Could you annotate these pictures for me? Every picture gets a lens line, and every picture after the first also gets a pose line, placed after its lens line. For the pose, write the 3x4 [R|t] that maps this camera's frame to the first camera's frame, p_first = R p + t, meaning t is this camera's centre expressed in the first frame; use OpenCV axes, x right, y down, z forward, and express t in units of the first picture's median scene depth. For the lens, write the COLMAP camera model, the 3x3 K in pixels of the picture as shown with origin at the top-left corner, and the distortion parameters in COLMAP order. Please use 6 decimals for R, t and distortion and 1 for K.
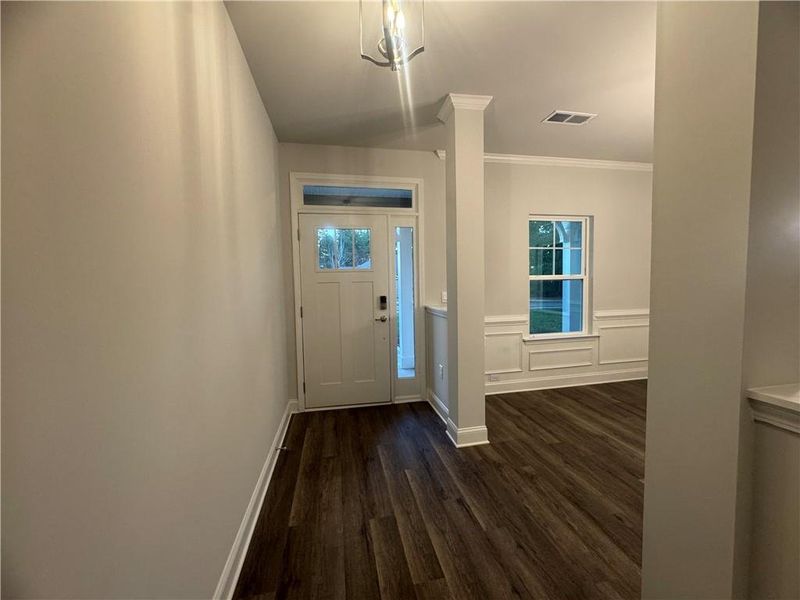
lens RADIAL K [[326.1, 0, 400.2], [0, 326.1, 299.5], [0, 0, 1]] dist [0.001711, 0.000067]
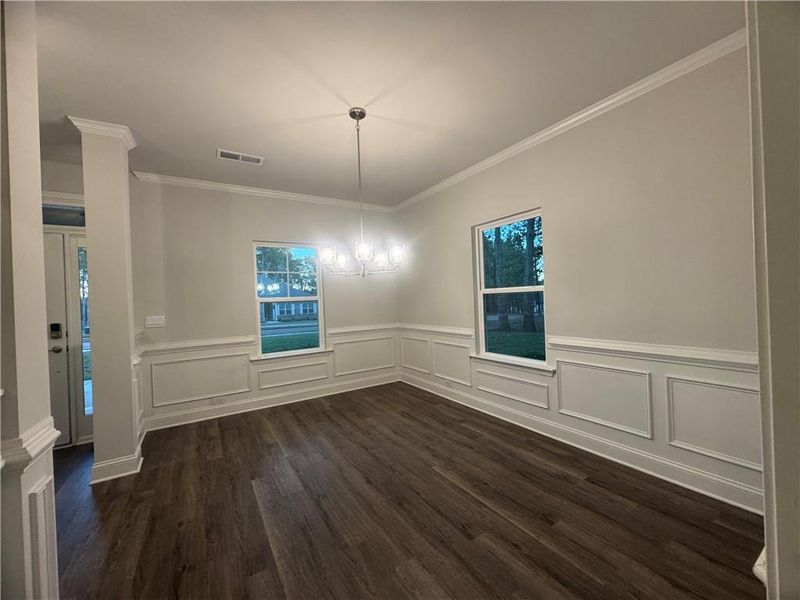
lens RADIAL K [[326.1, 0, 401.3], [0, 326.1, 298.3], [0, 0, 1]] dist [0.001711, 0.000067]
pose [[0.935354, -0.013260, 0.353465, 0.818594], [0.036605, 0.997560, -0.059442, 0.013345], [-0.351814, 0.068538, 0.933557, -0.264150]]
